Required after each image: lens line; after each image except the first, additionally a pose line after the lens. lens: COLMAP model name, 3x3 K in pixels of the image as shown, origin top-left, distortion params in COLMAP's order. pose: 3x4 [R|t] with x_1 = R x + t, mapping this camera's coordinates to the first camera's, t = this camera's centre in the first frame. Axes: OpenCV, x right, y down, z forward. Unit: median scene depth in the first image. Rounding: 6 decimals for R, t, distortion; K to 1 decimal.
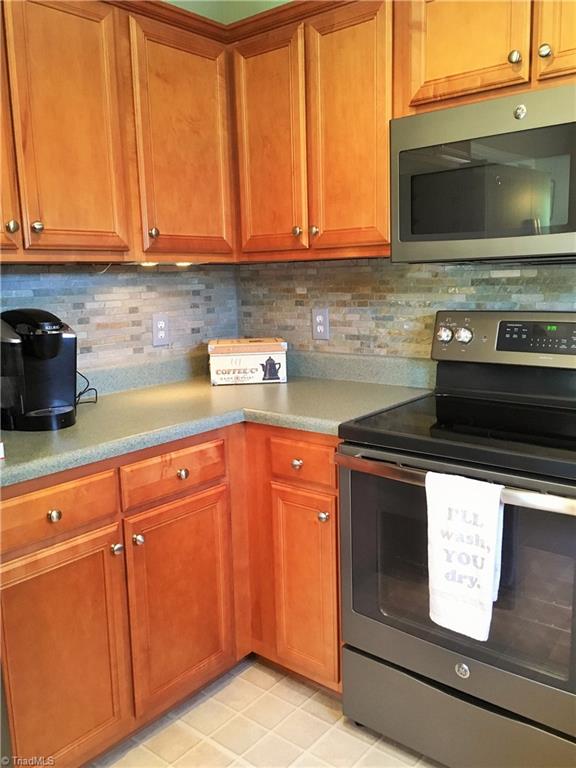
lens RADIAL K [[650.0, 0, 302.9], [0, 650.0, 389.6], [0, 0, 1]] dist [0.075431, -0.084788]
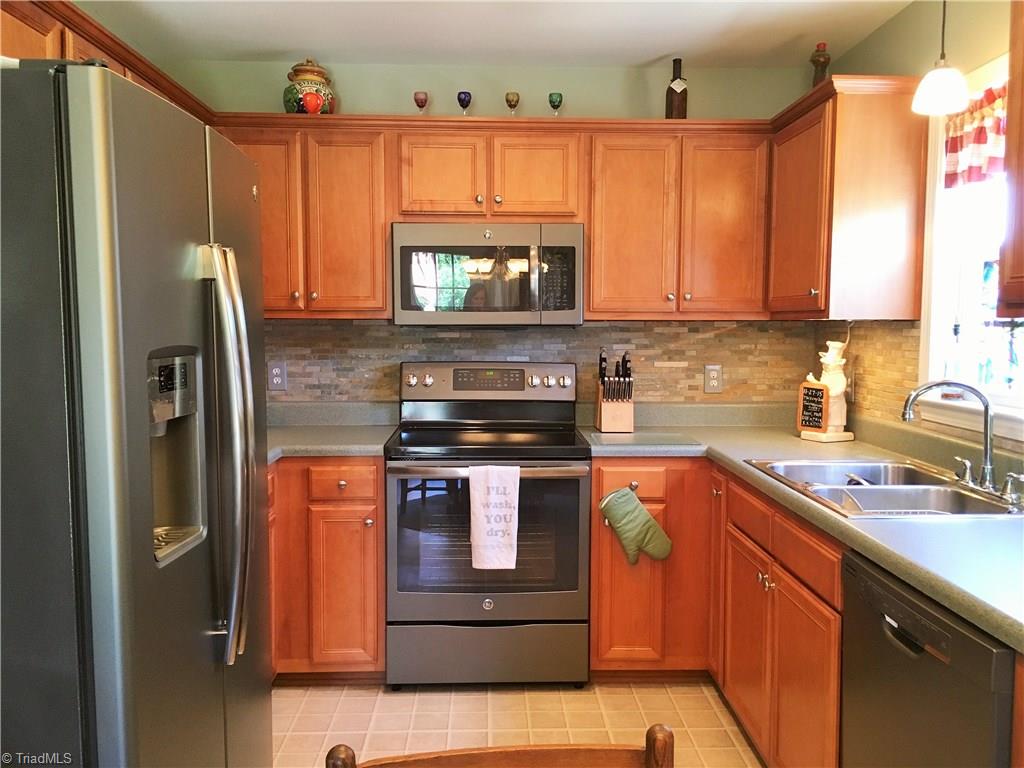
lens RADIAL K [[866.6, 0, 532.7], [0, 866.6, 385.1], [0, 0, 1]] dist [0.075431, -0.084788]
pose [[0.741453, -0.020082, 0.670704, -0.748965], [0.095627, 0.992512, -0.075997, 0.078092], [-0.664156, 0.120486, 0.737821, -0.421054]]
